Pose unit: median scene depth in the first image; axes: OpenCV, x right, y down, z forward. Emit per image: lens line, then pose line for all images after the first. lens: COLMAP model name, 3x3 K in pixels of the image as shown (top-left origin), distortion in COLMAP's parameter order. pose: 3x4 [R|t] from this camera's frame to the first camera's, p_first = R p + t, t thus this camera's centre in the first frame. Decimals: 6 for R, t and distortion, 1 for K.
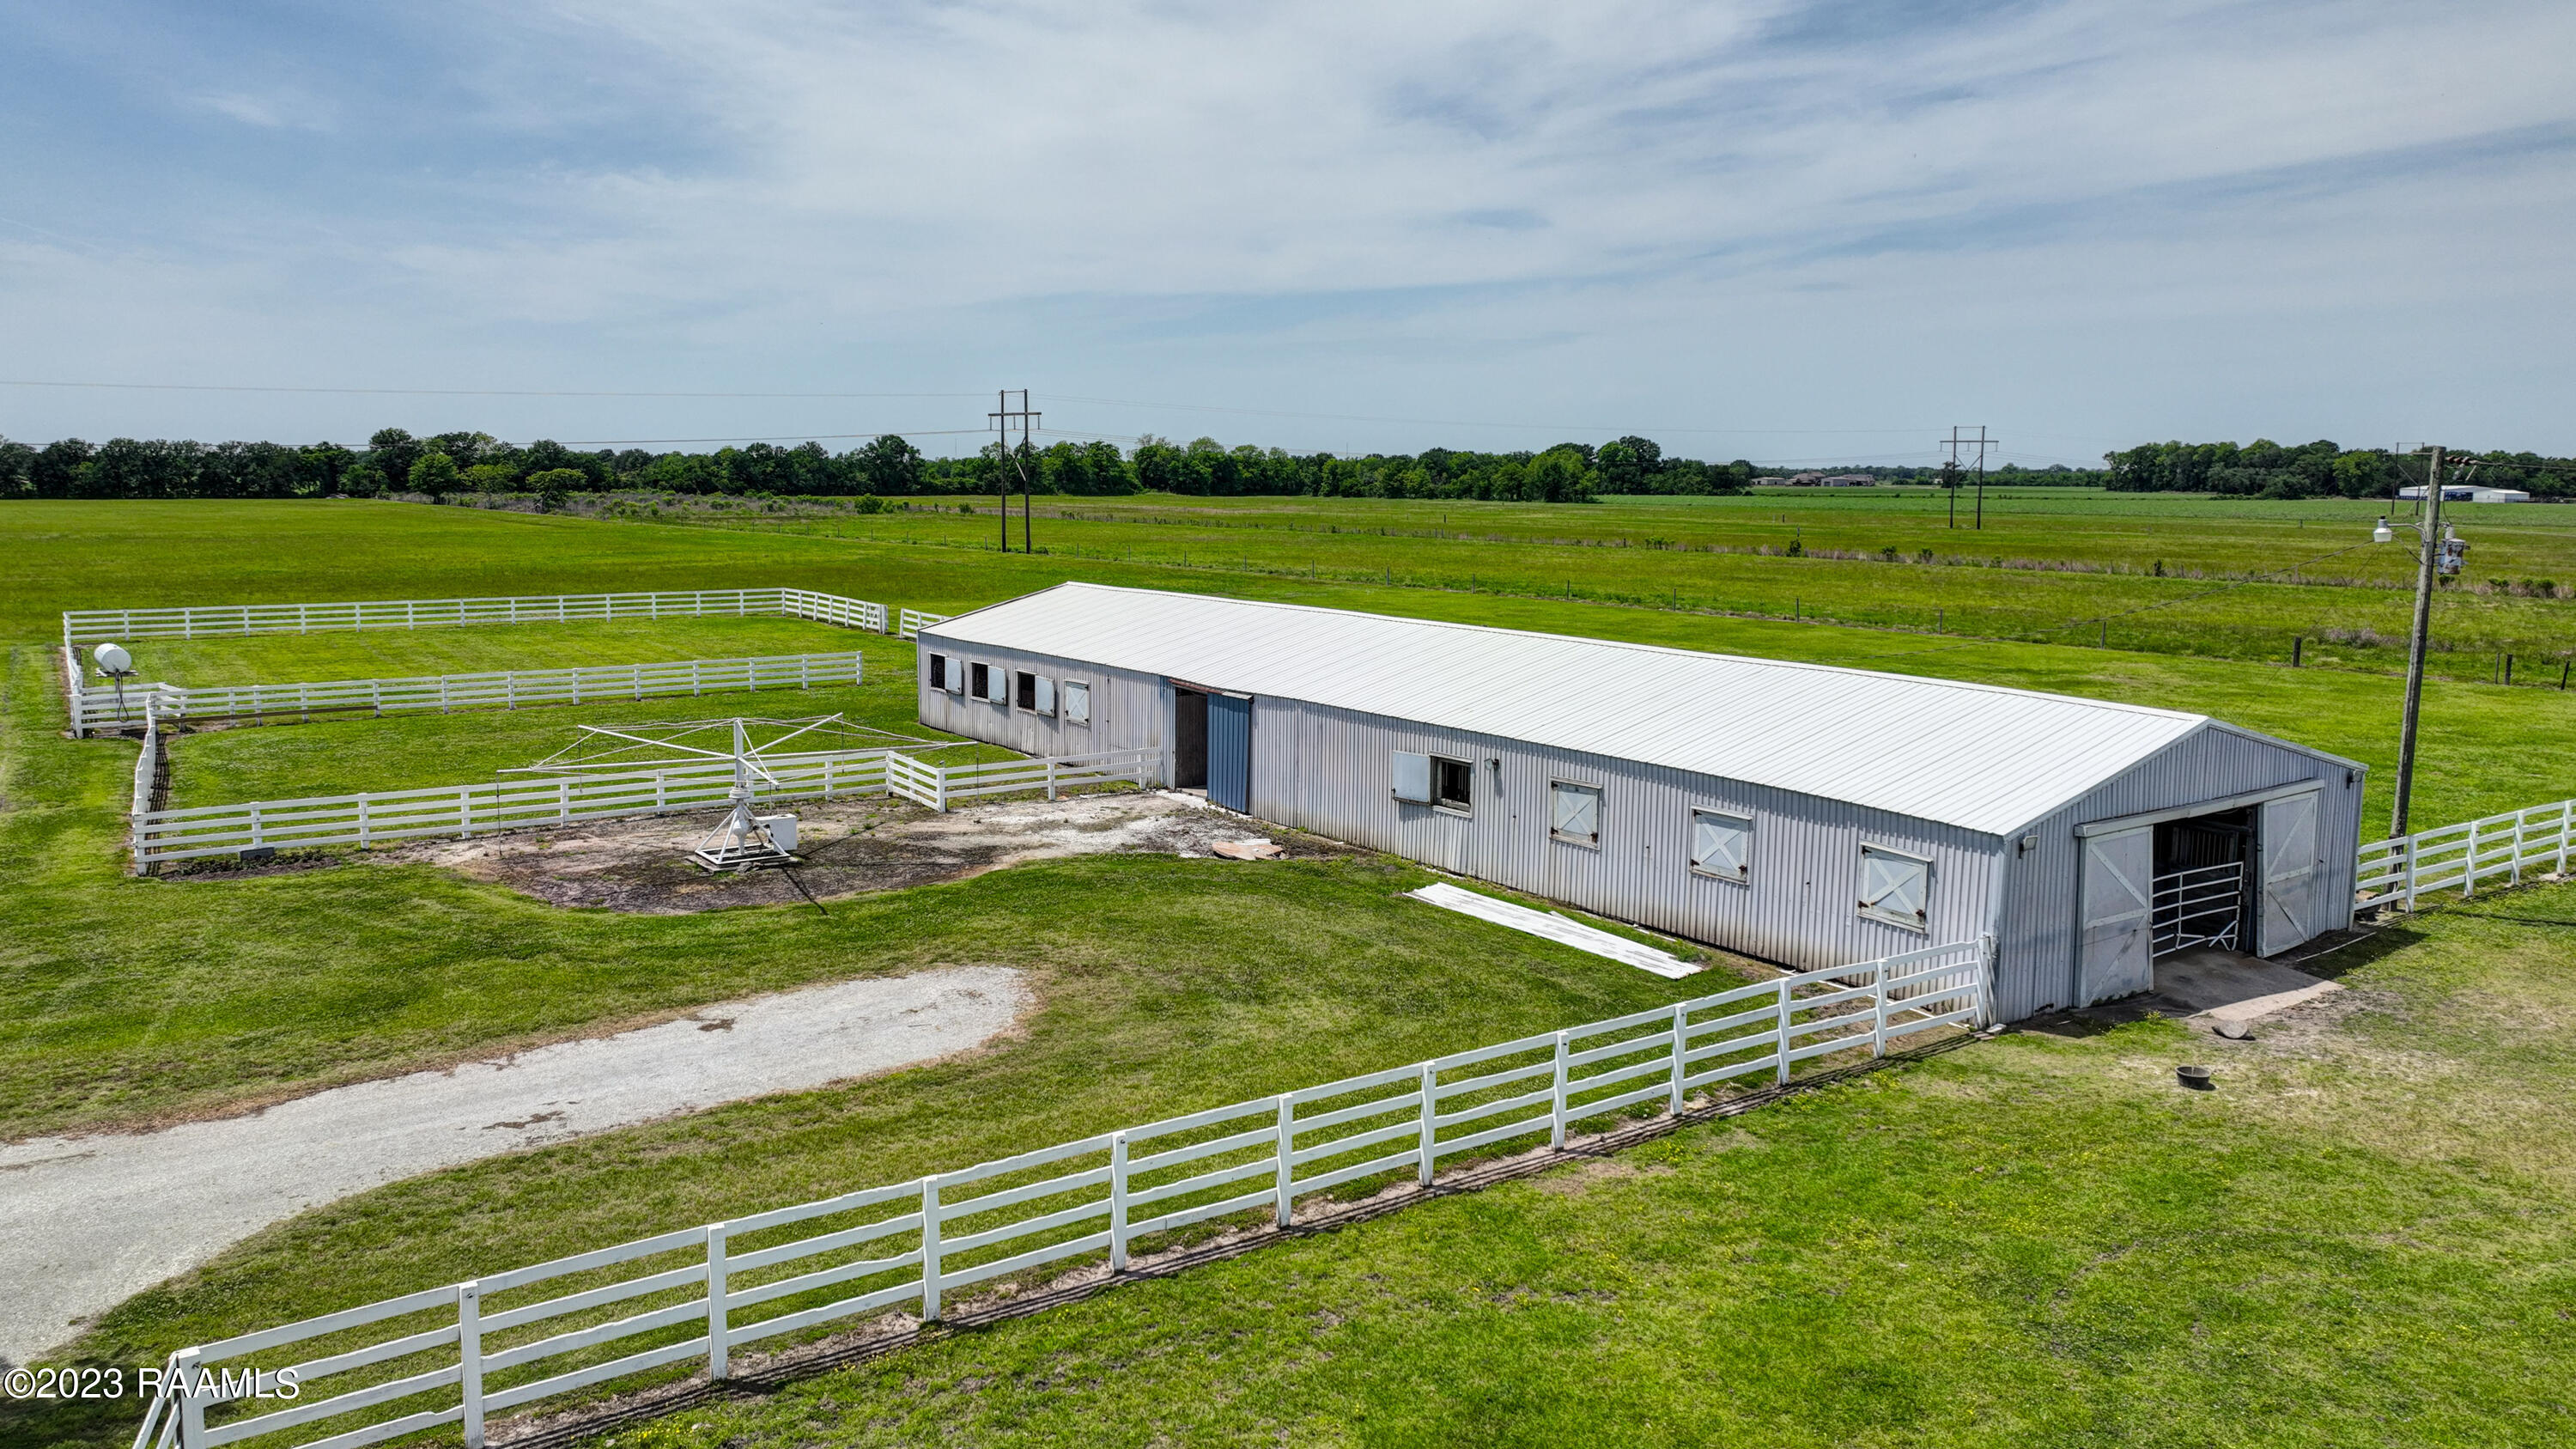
lens RADIAL K [[1849.6, 0, 1285.8], [0, 1849.6, 720.0], [0, 0, 1]] dist [0.001094, 0.011004]
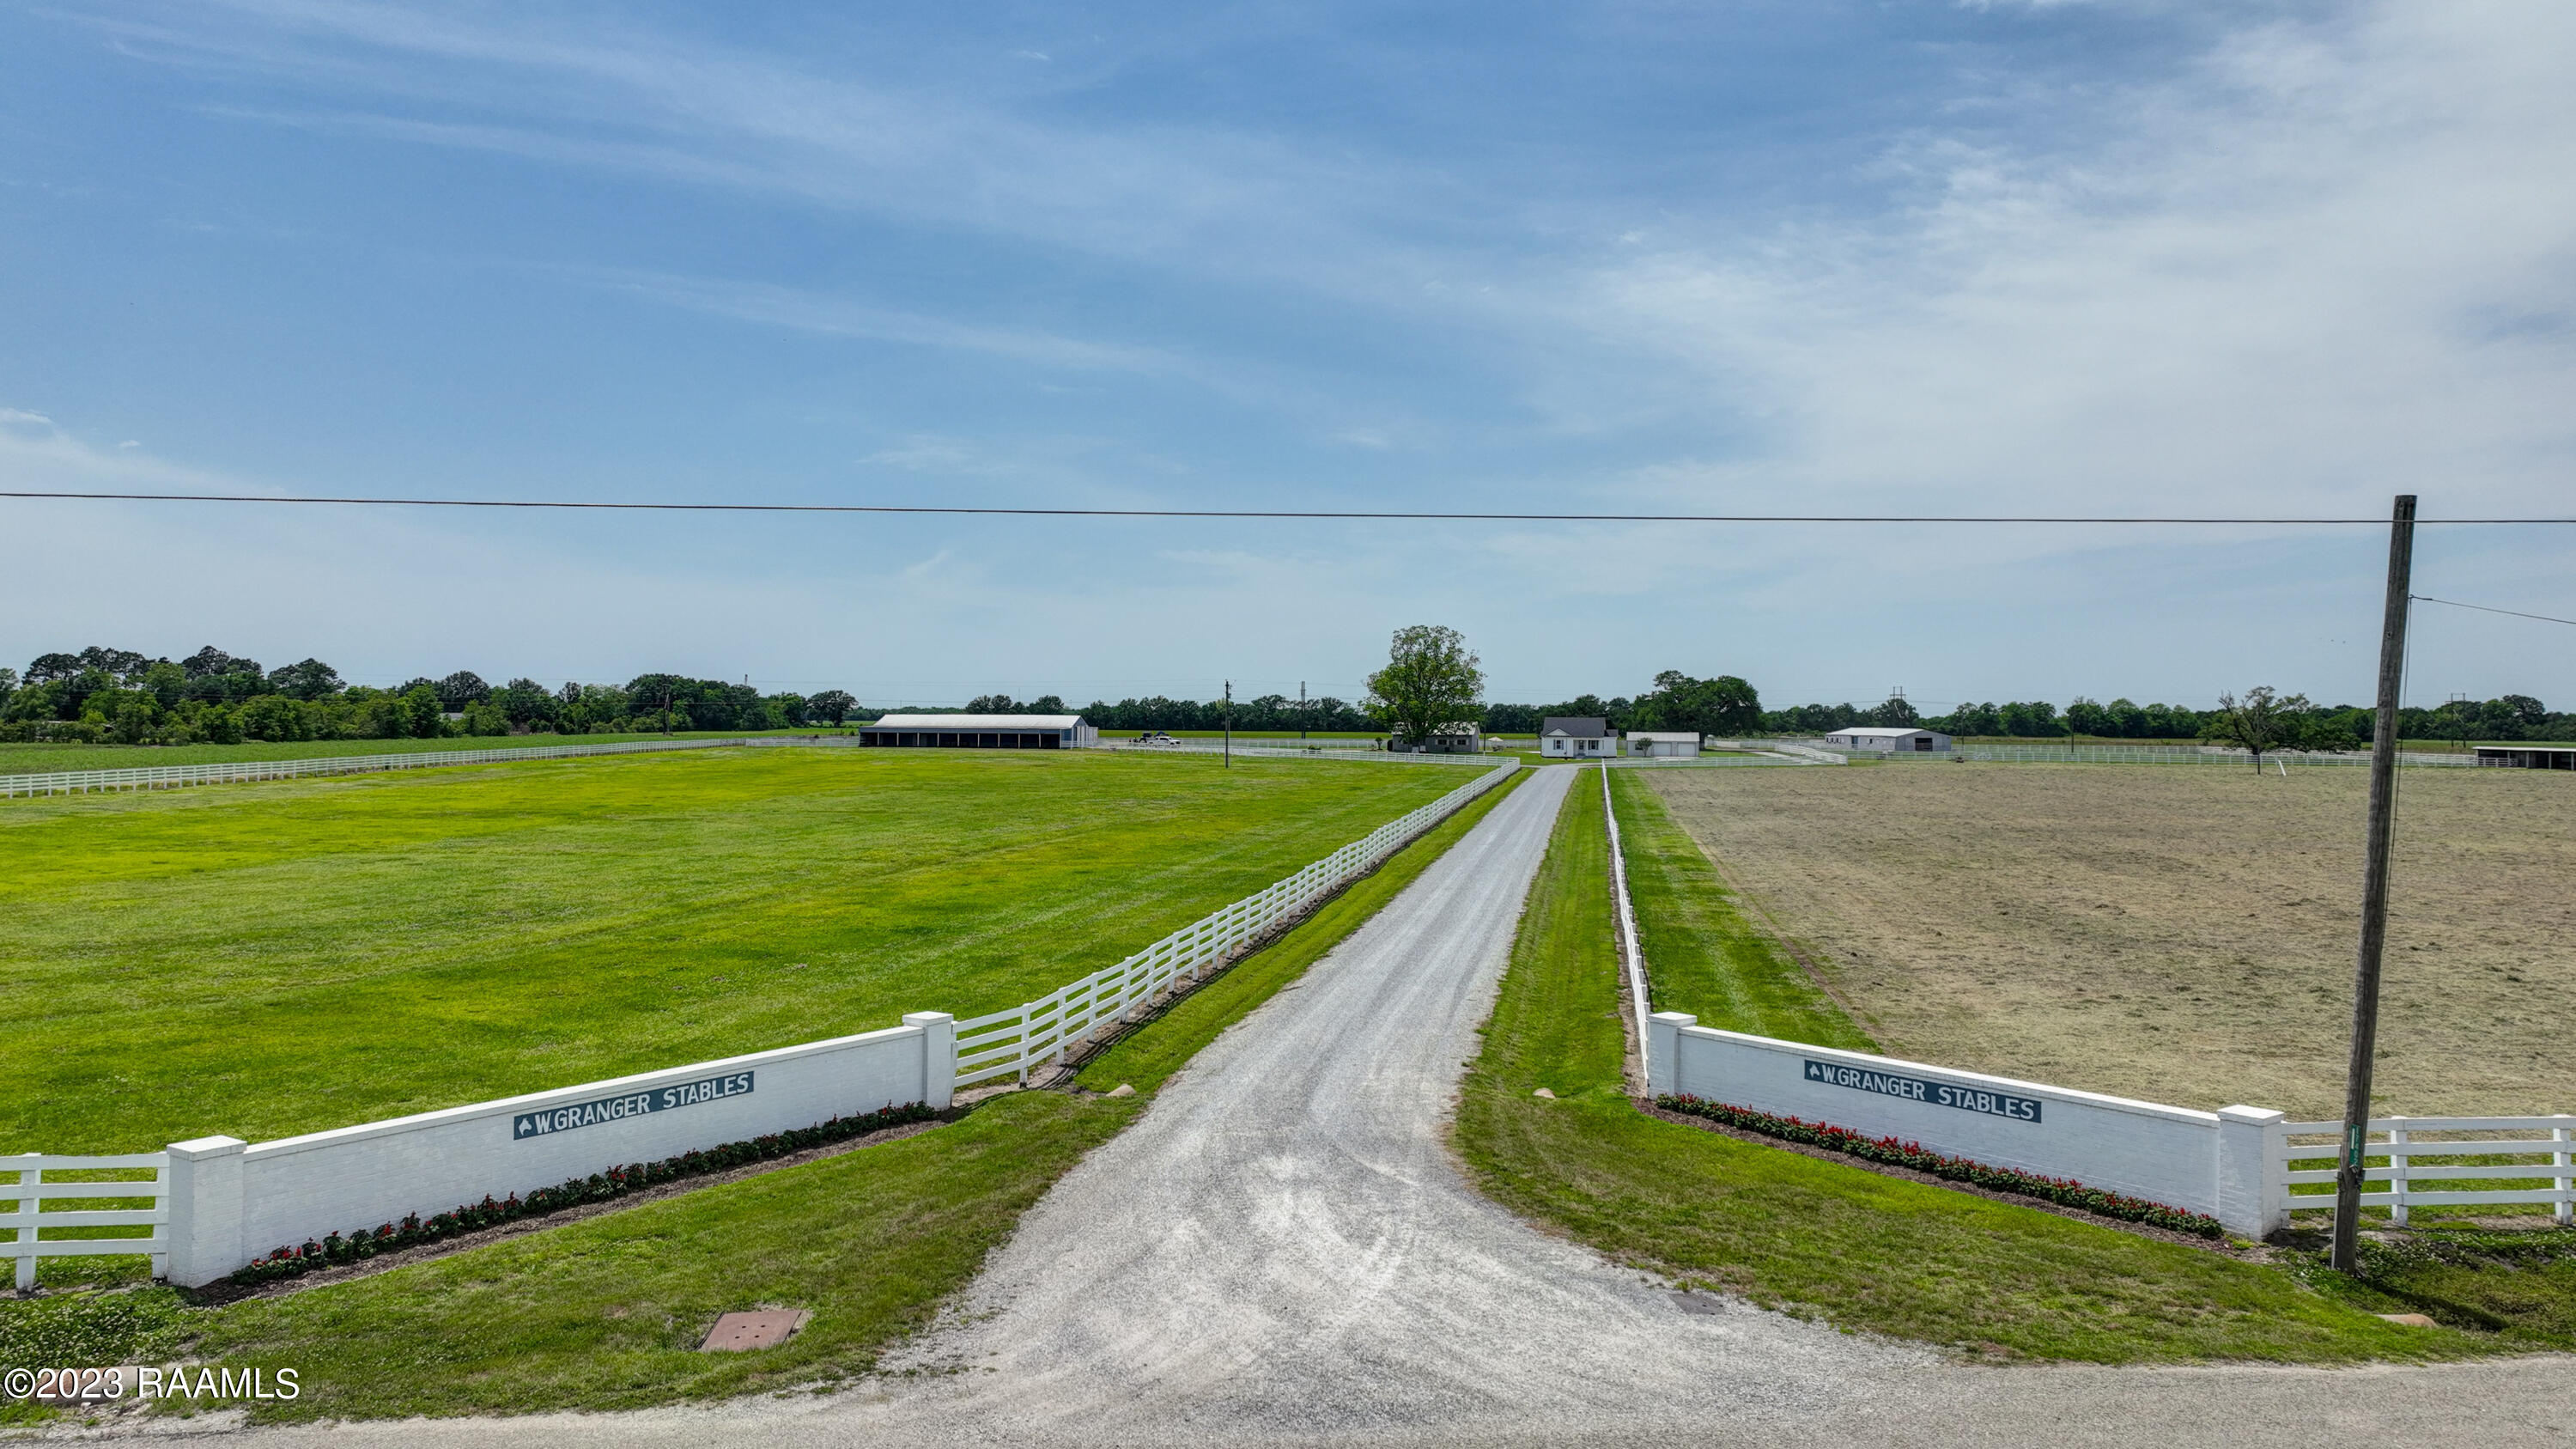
lens RADIAL K [[1849.6, 0, 1276.1], [0, 1849.6, 721.6], [0, 0, 1]] dist [0.001094, 0.011004]
pose [[0.864377, 0.001027, -0.502844, 0.019484], [-0.069273, 0.990706, -0.117056, 0.013958], [0.498051, 0.136014, 0.856415, -0.098231]]
